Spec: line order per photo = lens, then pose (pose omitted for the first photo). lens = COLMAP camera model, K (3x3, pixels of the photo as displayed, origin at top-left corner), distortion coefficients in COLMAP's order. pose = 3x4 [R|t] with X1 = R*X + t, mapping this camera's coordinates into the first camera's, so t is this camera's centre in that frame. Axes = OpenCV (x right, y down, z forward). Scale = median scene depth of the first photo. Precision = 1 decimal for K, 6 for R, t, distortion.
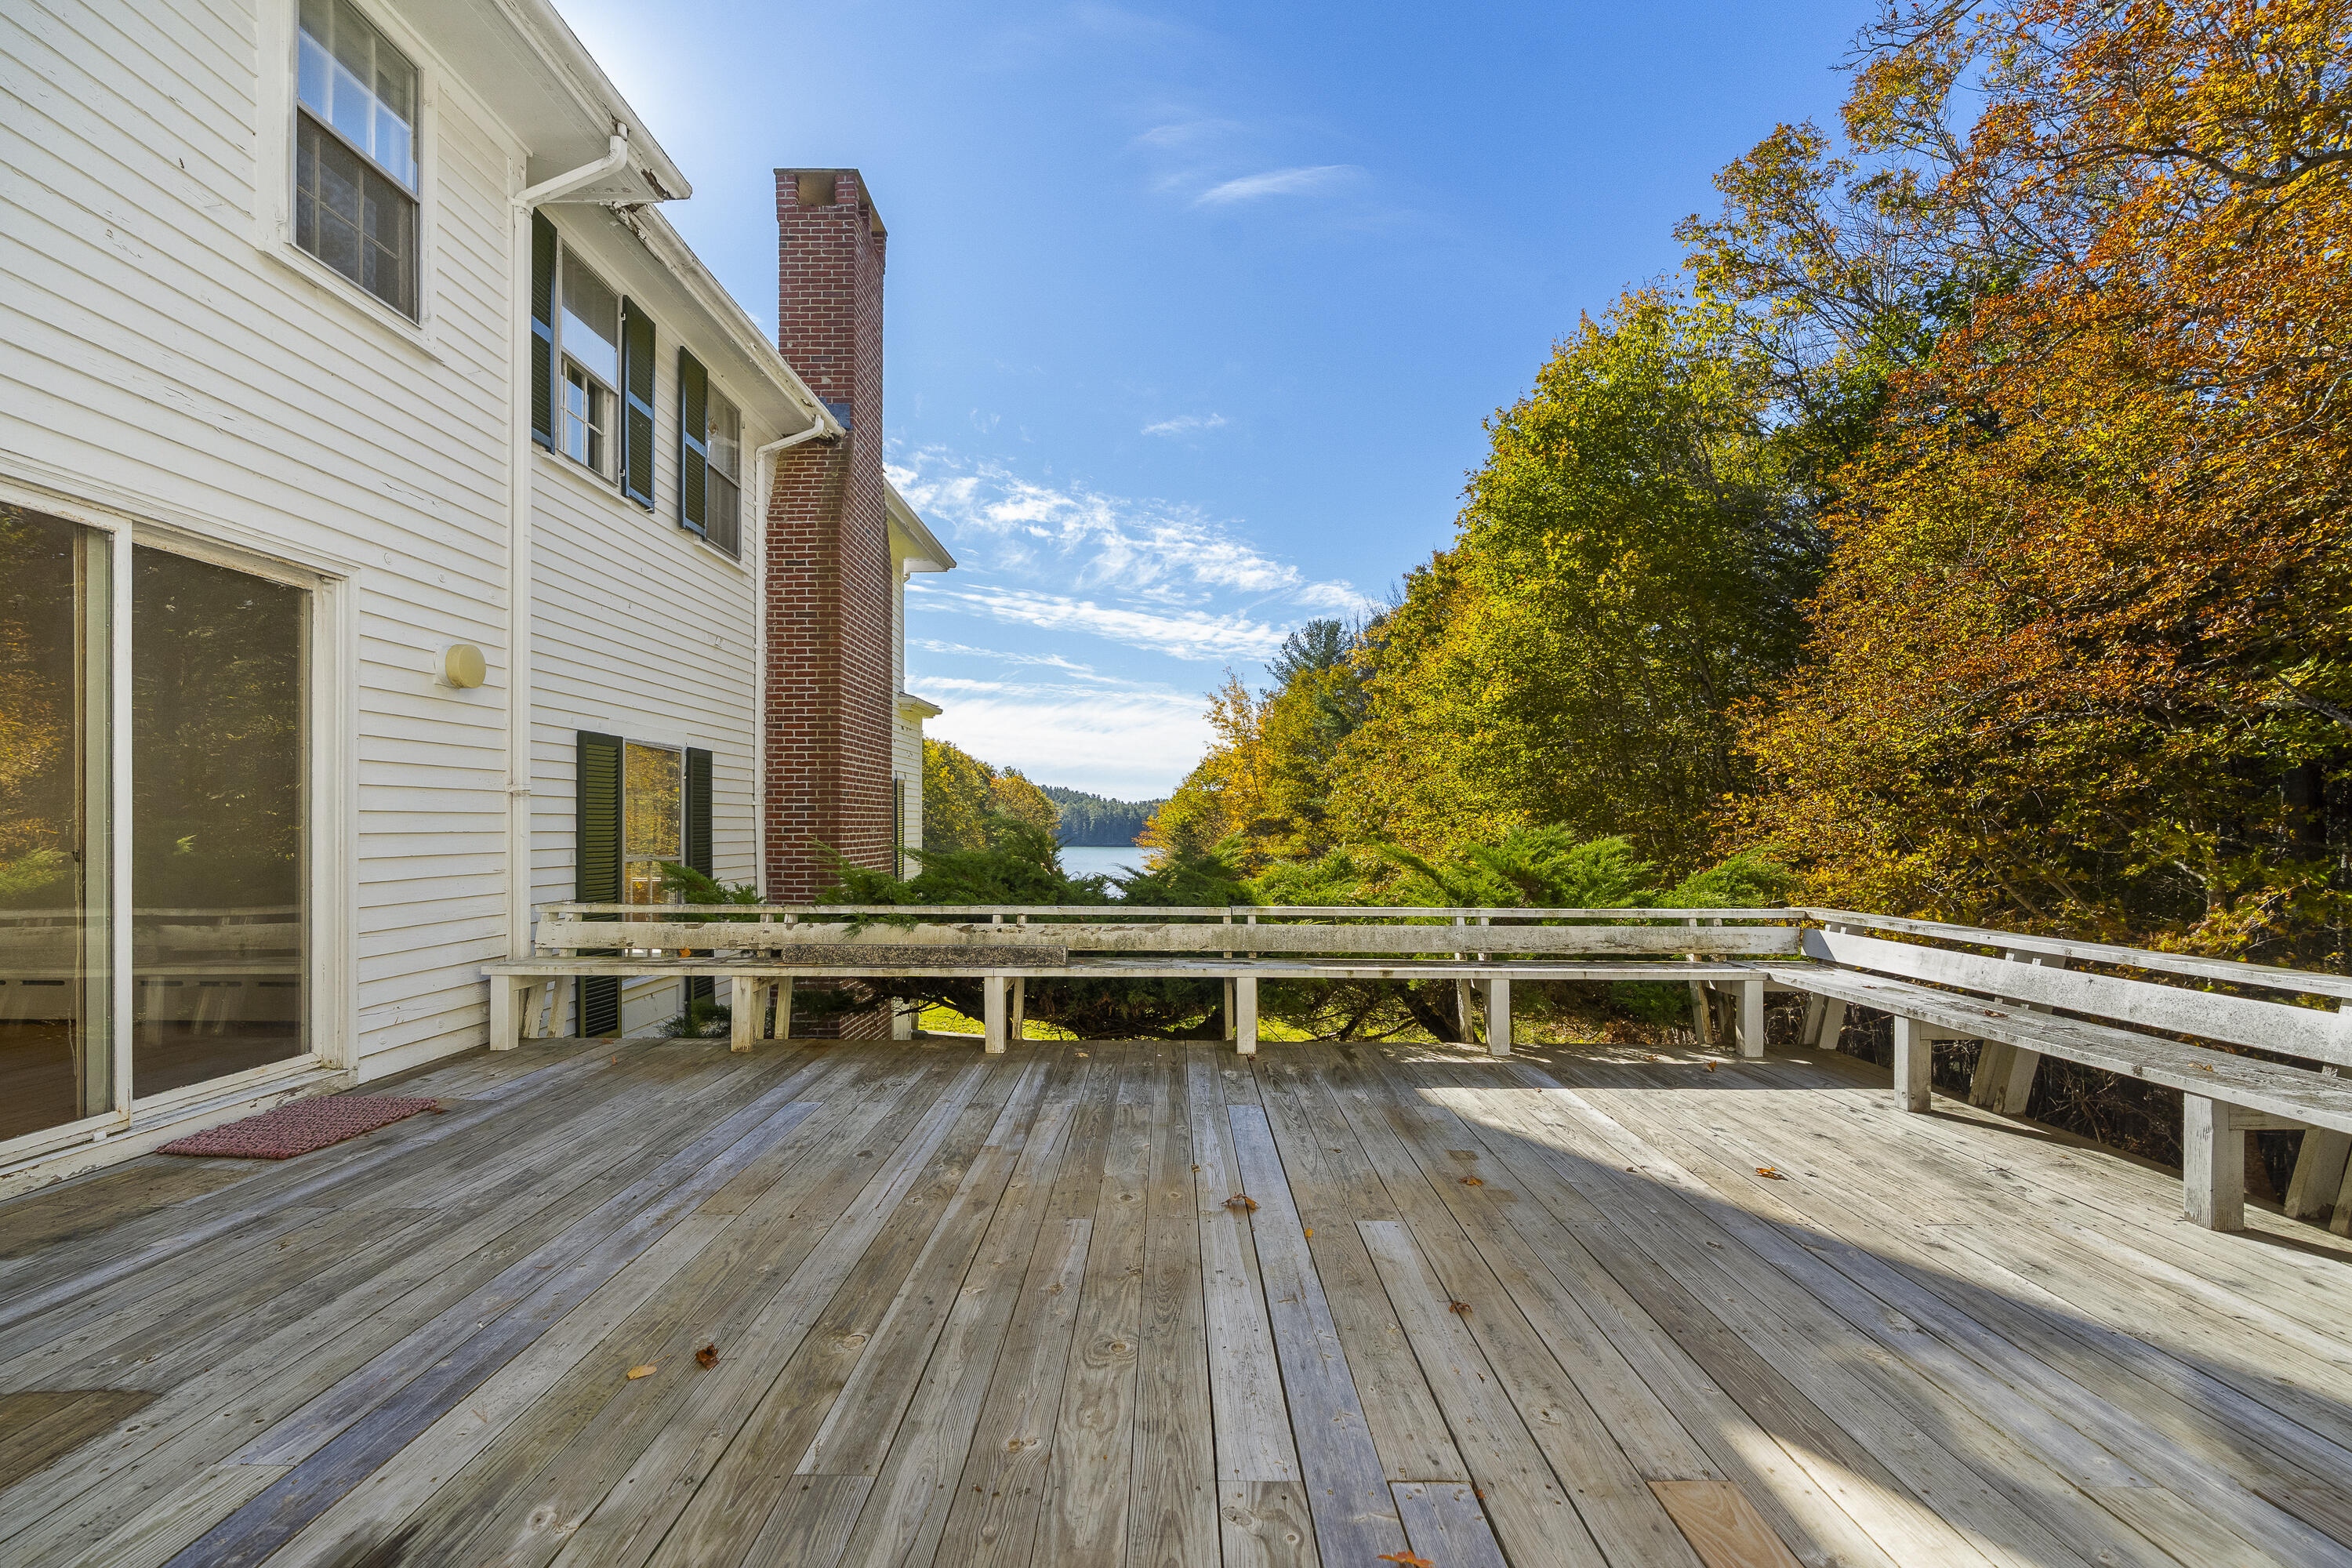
lens RADIAL K [[1078.8, 0, 1161.8], [0, 1078.8, 829.8], [0, 0, 1]] dist [-0.014284, 0.000327]
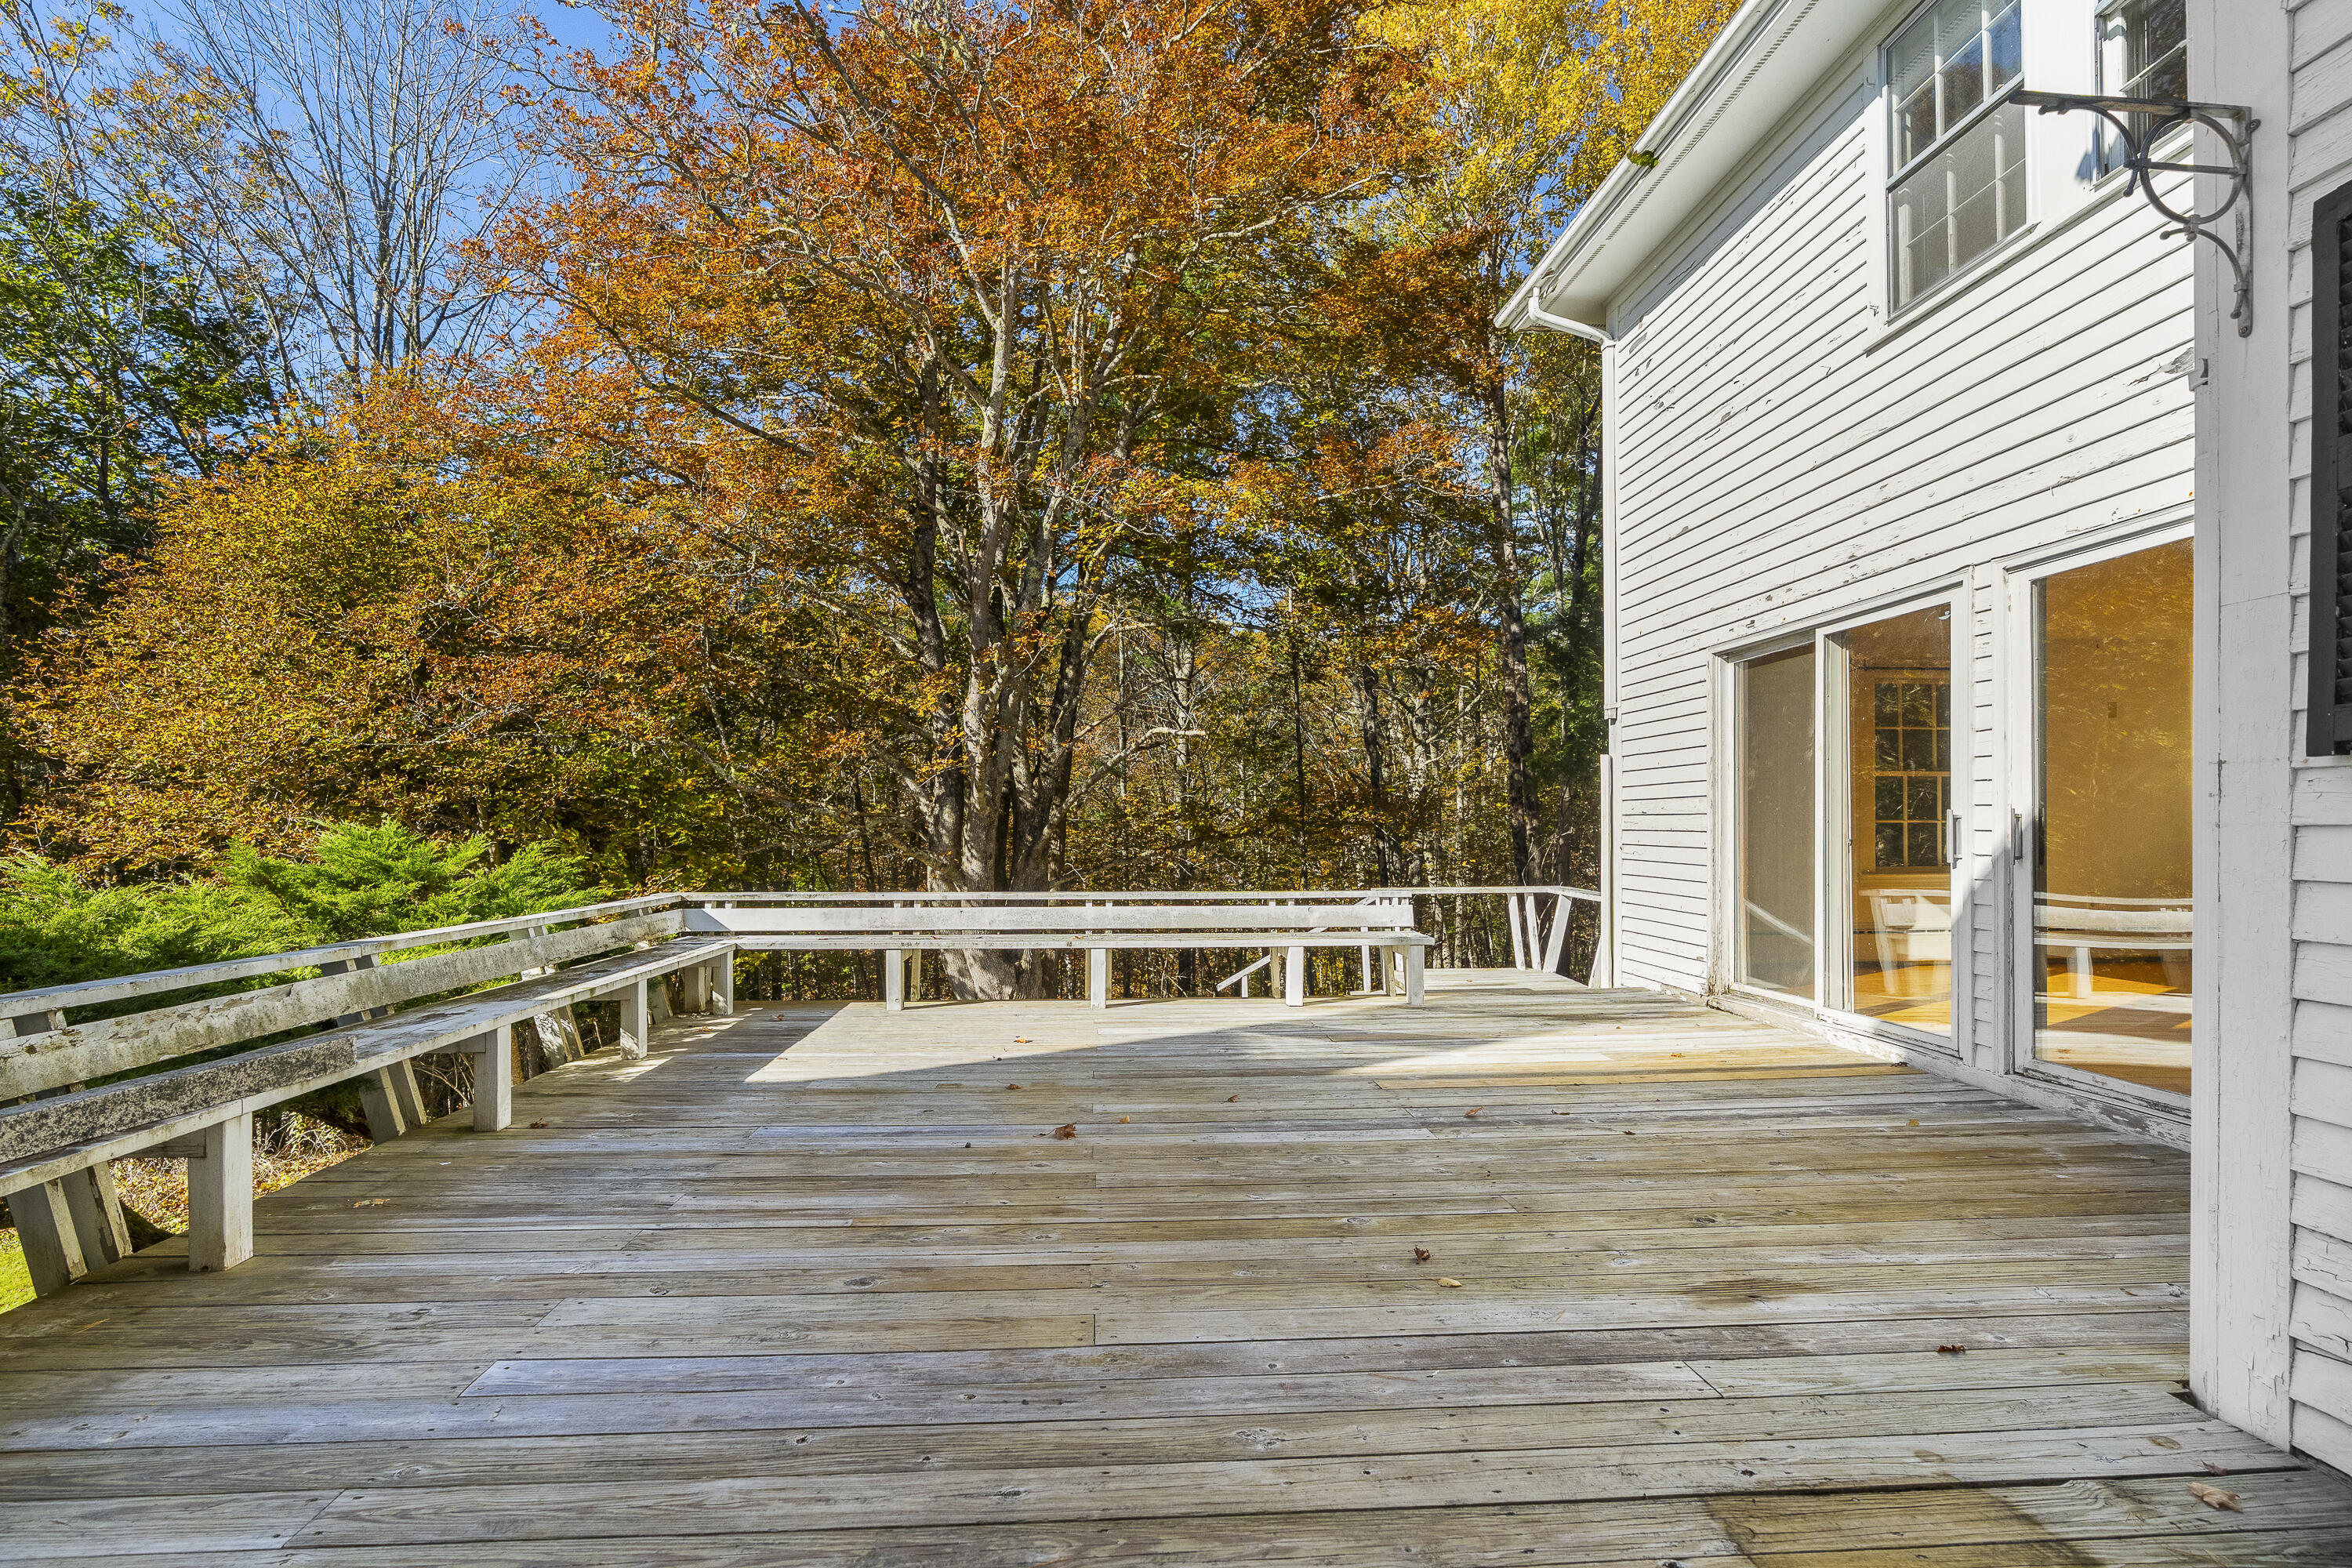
lens RADIAL K [[1078.8, 0, 1161.8], [0, 1078.8, 829.8], [0, 0, 1]] dist [-0.014284, 0.000327]
pose [[-0.073950, -0.005733, 0.997245, -0.647698], [0.003180, 0.999977, 0.005985, -0.003357], [-0.997257, 0.003613, -0.073930, 0.548181]]
